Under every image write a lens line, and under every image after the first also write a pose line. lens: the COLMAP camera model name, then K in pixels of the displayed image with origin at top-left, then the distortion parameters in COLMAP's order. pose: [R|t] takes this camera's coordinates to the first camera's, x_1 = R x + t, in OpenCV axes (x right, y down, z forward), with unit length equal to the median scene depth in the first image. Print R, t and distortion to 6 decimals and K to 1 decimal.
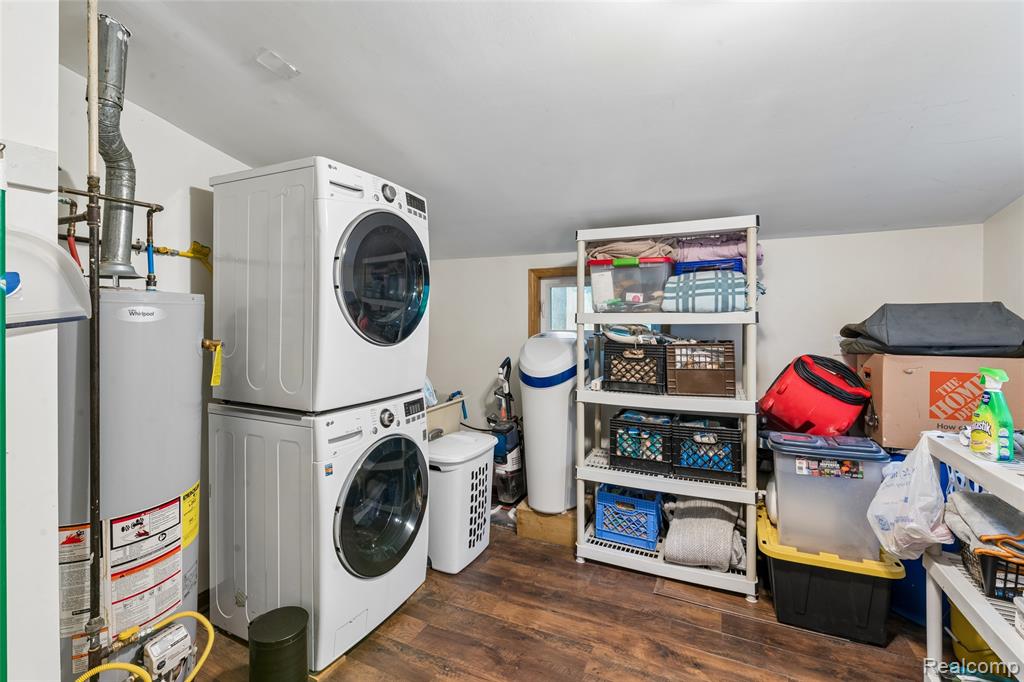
lens RADIAL K [[454.7, 0, 508.1], [0, 454.7, 324.0], [0, 0, 1]] dist [-0.001588, 0.000713]
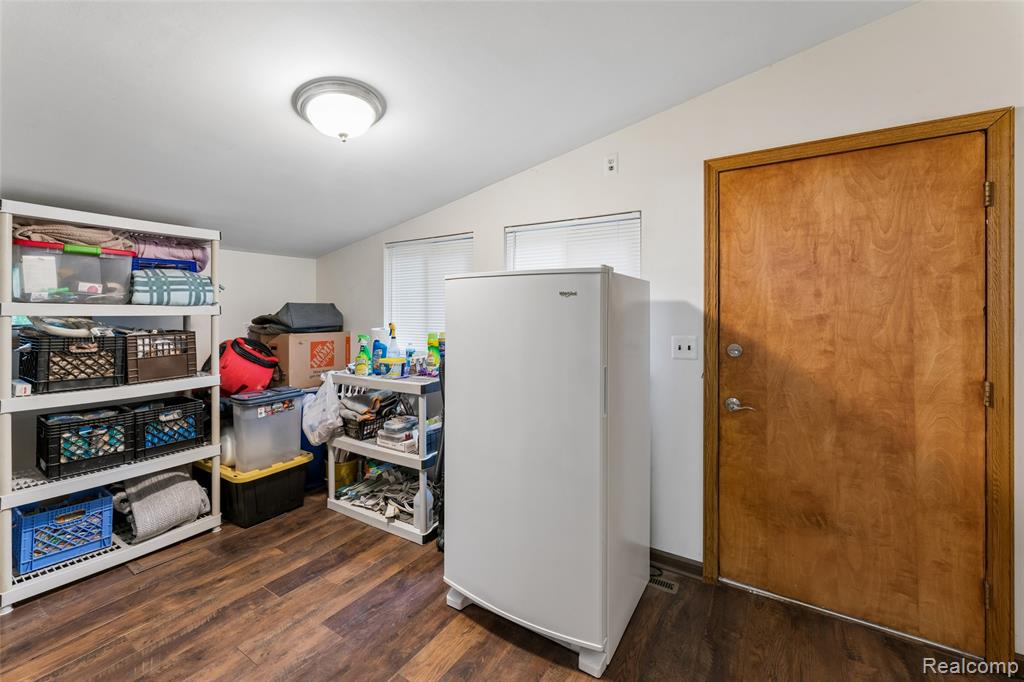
lens RADIAL K [[416.2, 0, 505.8], [0, 416.2, 313.9], [0, 0, 1]] dist [0.000057, 0.000388]
pose [[0.139651, -0.000847, 0.990200, -0.479659], [0.005597, 0.999984, 0.000066, 0.000363], [-0.990185, 0.005532, 0.139653, 0.022183]]
